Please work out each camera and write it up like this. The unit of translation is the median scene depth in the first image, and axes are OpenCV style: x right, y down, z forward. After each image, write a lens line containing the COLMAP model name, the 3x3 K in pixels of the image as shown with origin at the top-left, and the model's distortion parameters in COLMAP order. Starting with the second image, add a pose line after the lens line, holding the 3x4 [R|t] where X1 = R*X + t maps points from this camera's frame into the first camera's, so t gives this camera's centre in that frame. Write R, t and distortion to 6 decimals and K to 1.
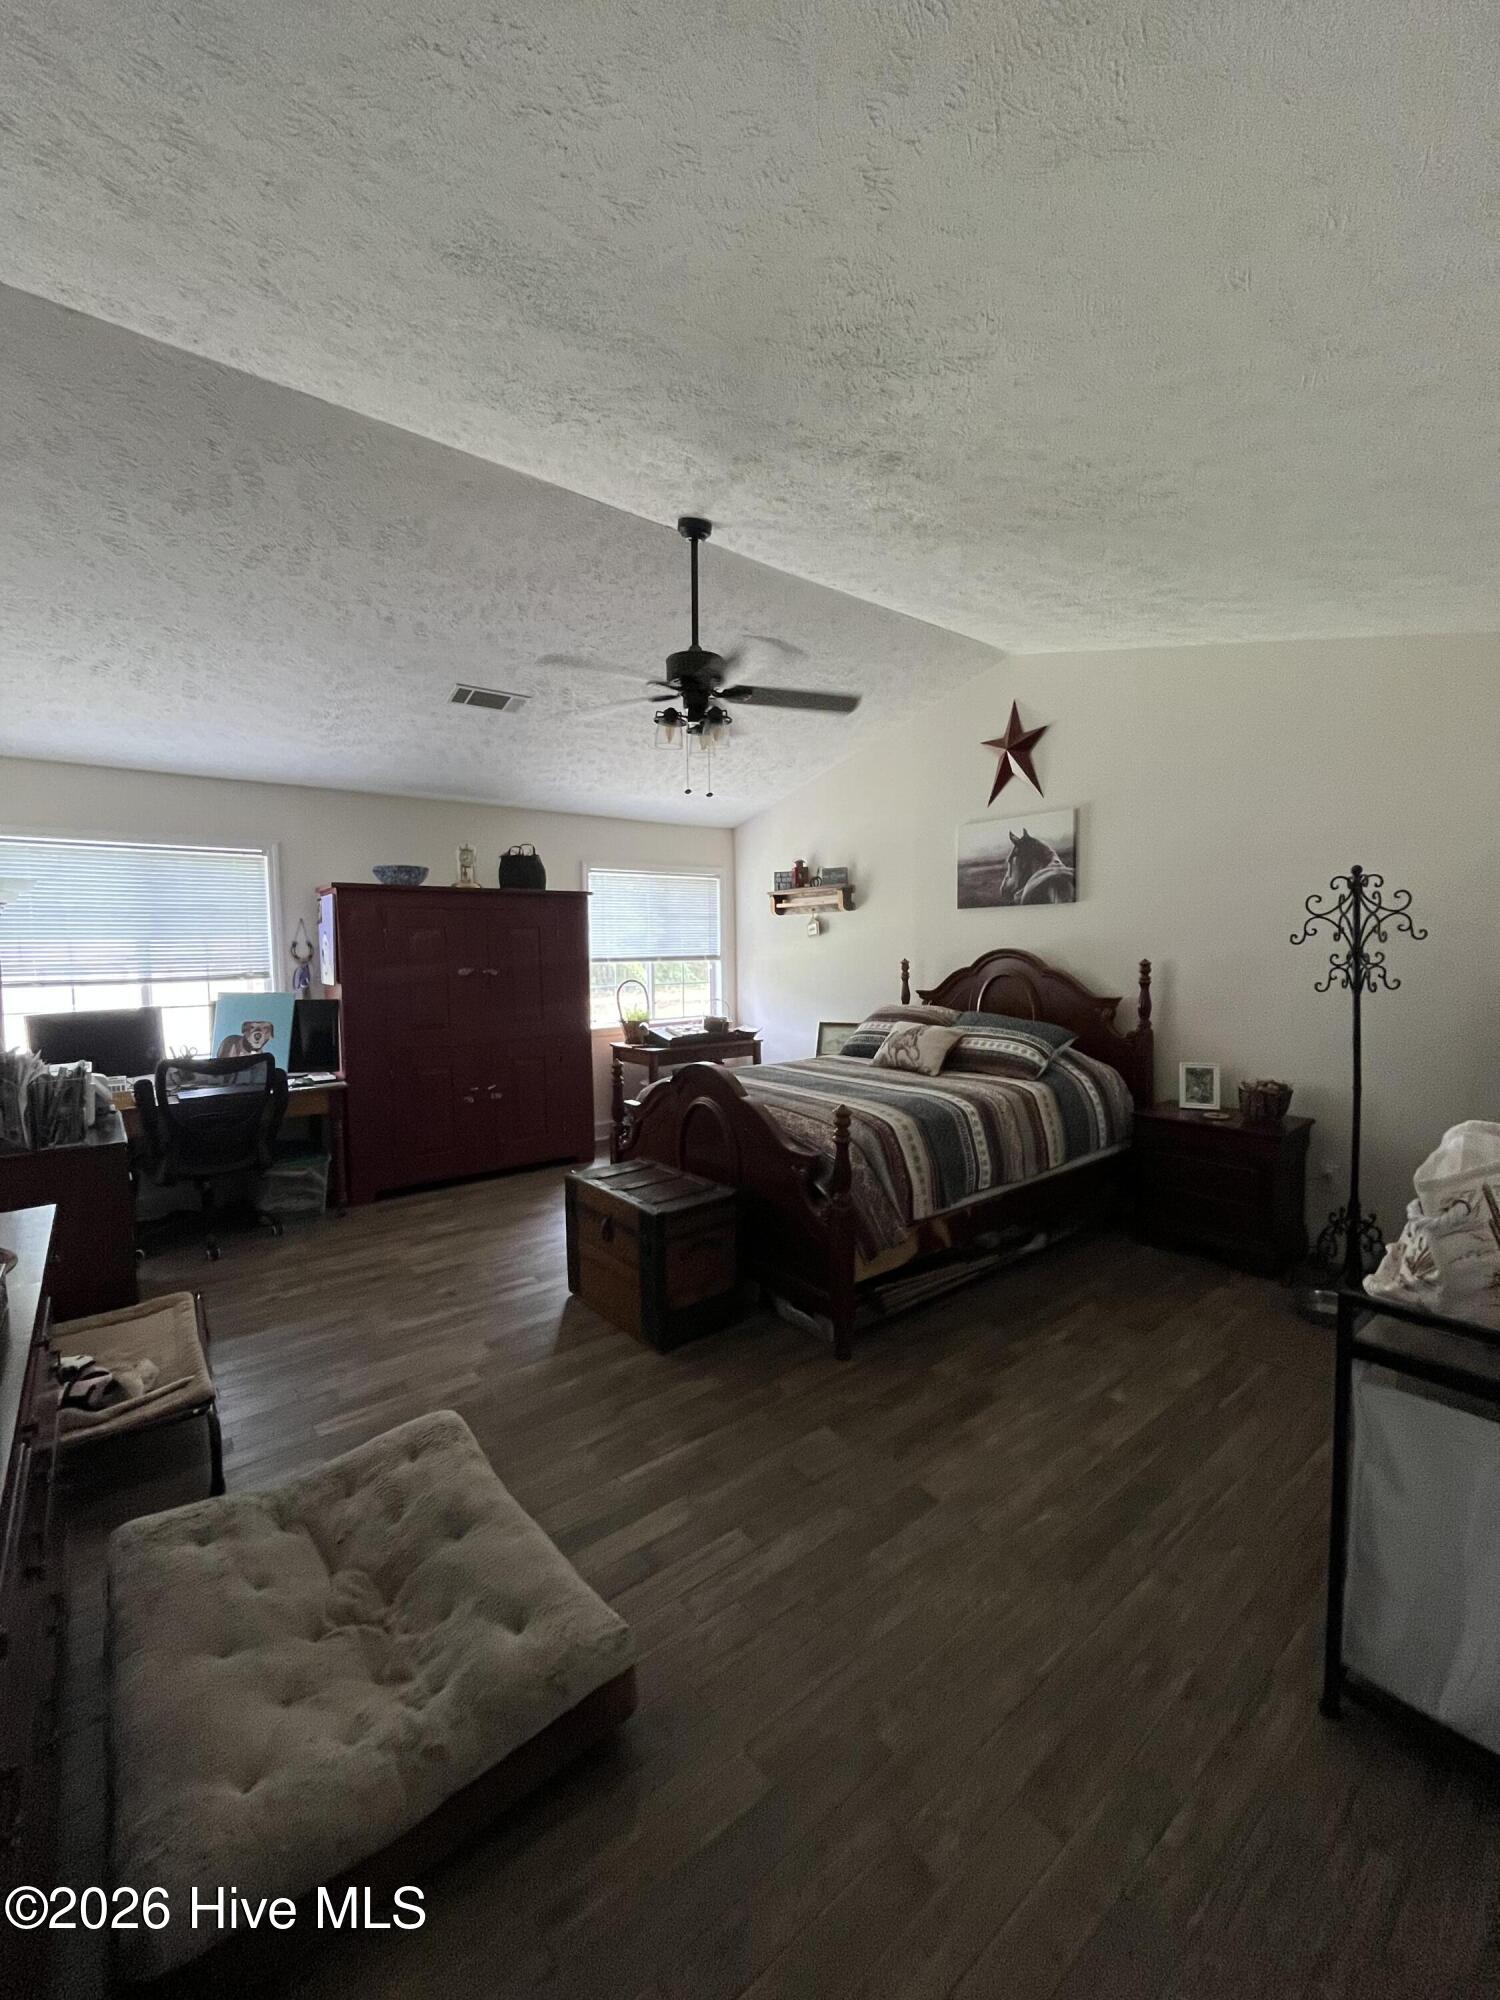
lens RADIAL K [[807.2, 0, 745.5], [0, 807.2, 994.9], [0, 0, 1]] dist [-0.001280, -0.003442]
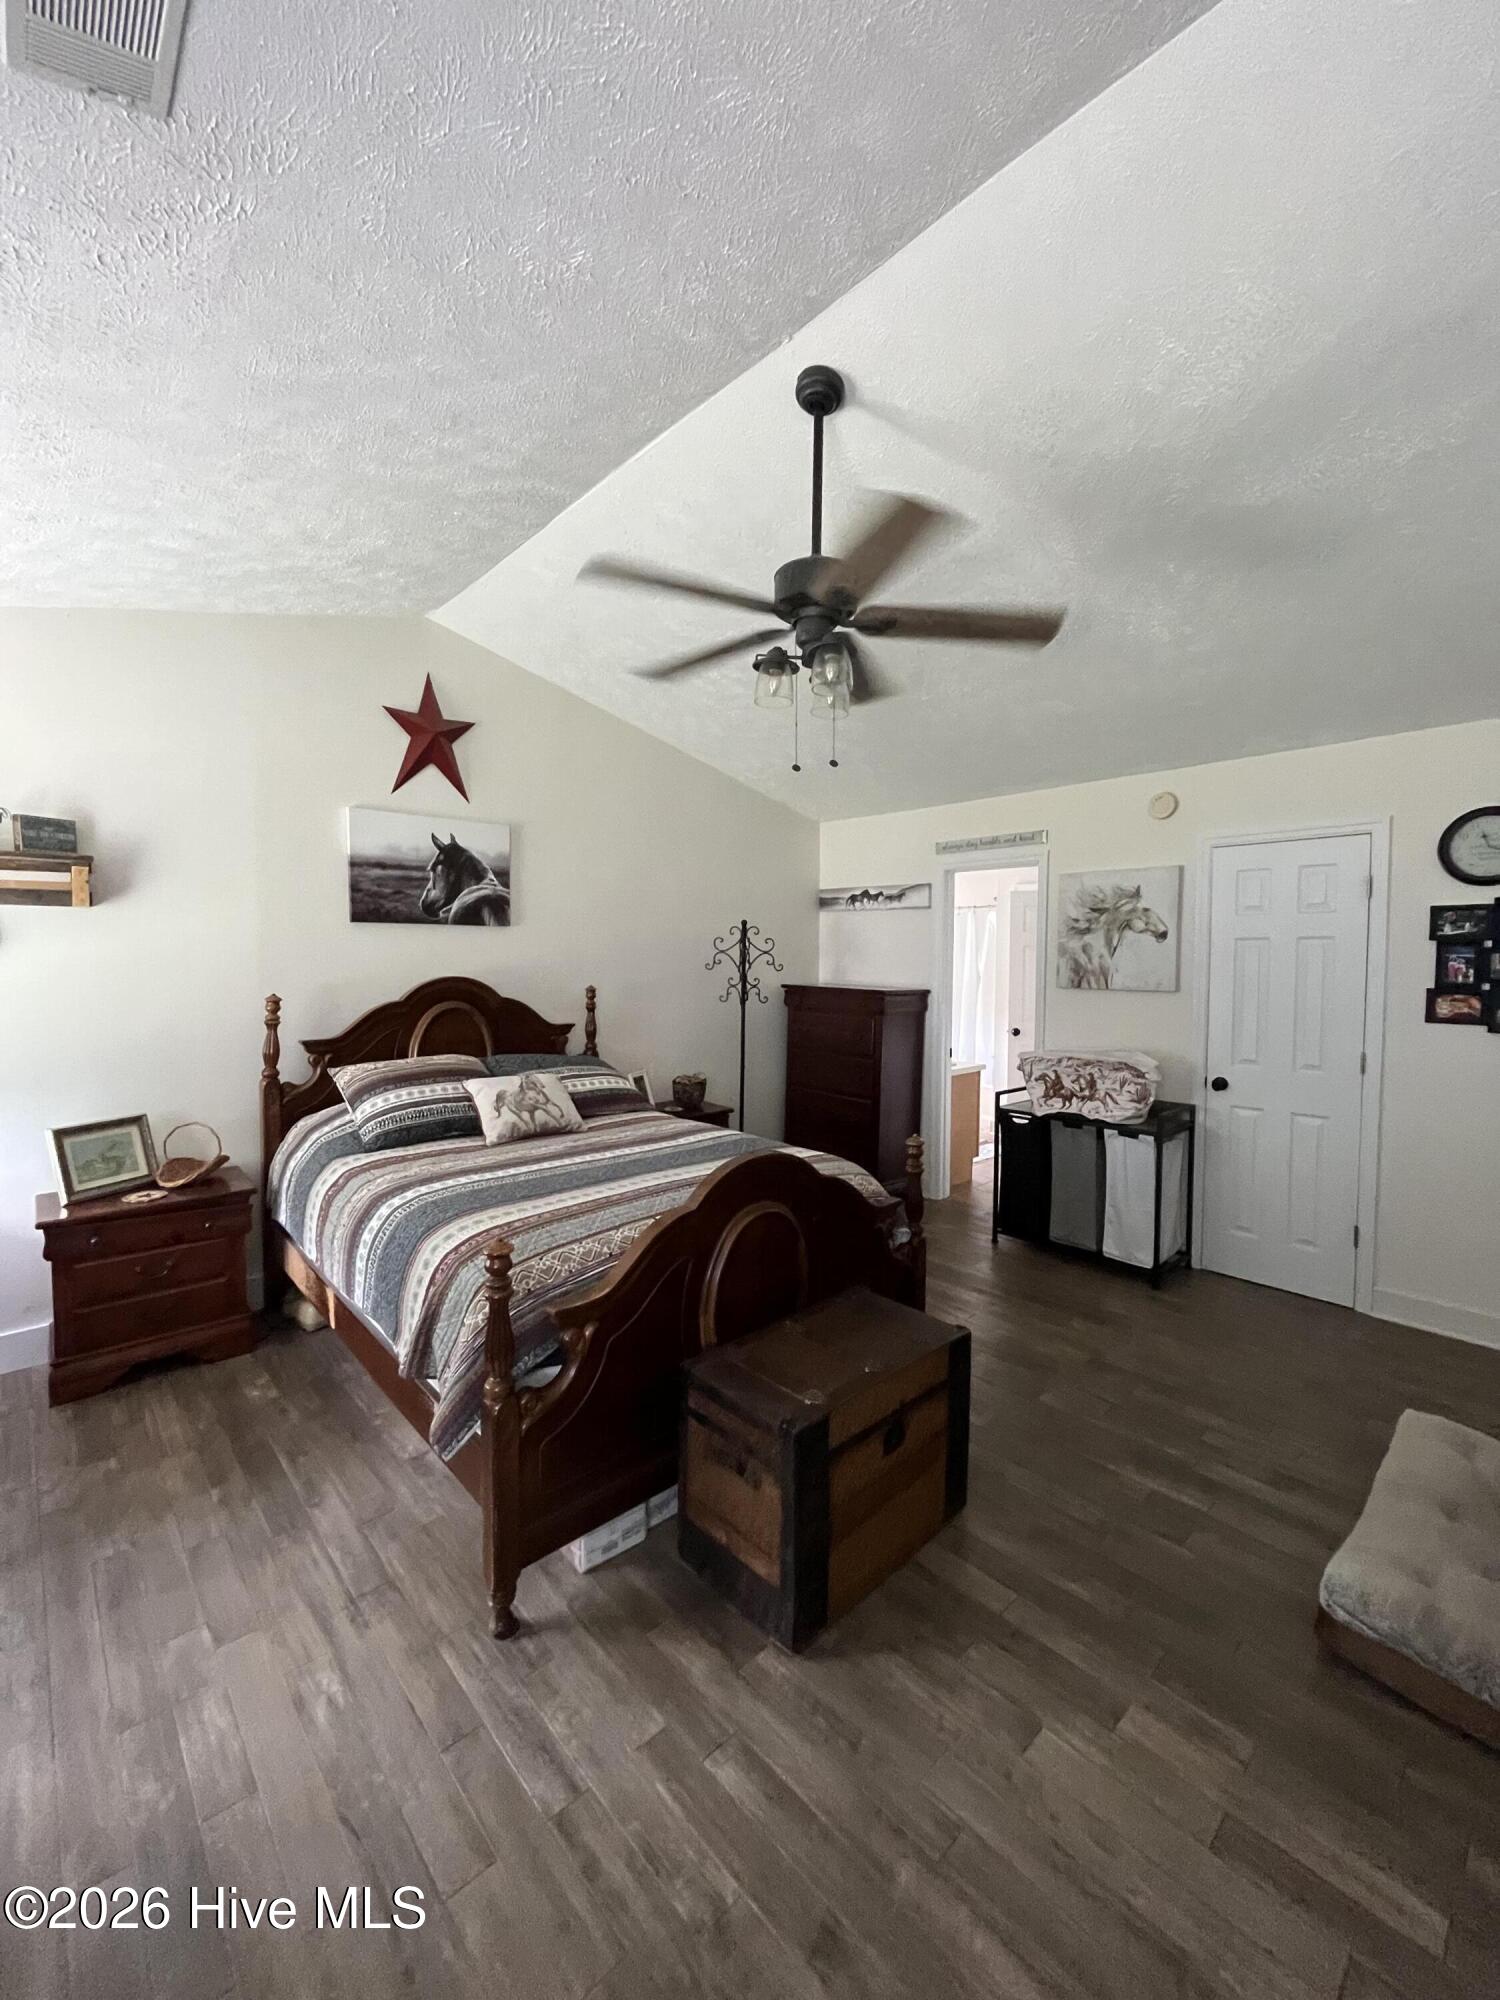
lens RADIAL K [[807.2, 0, 745.5], [0, 807.2, 994.9], [0, 0, 1]] dist [-0.001280, -0.003442]
pose [[-0.063046, -0.033461, 0.997450, -0.520085], [0.057651, 0.997647, 0.037111, -0.052535], [-0.996344, 0.059843, -0.060968, 0.758441]]
